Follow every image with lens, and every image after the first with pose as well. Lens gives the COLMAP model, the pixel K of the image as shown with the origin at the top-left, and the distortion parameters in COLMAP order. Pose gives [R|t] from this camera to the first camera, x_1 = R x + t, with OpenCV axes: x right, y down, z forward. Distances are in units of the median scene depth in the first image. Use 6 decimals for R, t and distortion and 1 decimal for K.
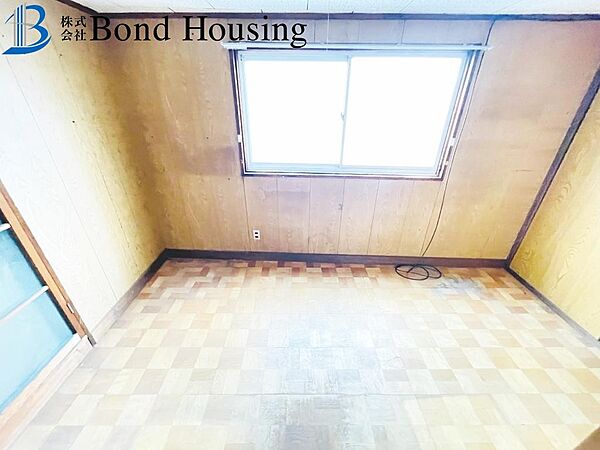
lens RADIAL K [[243.2, 0, 299.3], [0, 243.2, 225.9], [0, 0, 1]] dist [-0.002268, 0.000026]
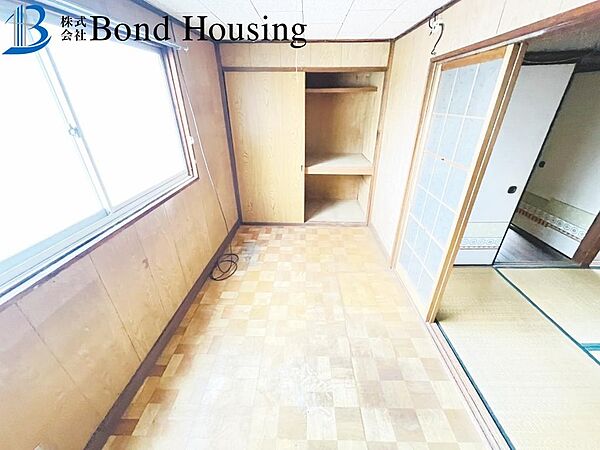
lens RADIAL K [[243.2, 0, 300.6], [0, 243.2, 225.8], [0, 0, 1]] dist [-0.002268, 0.000026]
pose [[0.021545, -0.470180, 0.882307, -0.355470], [0.470229, 0.783571, 0.406081, -0.228660], [-0.882281, 0.406138, 0.237974, 0.438162]]
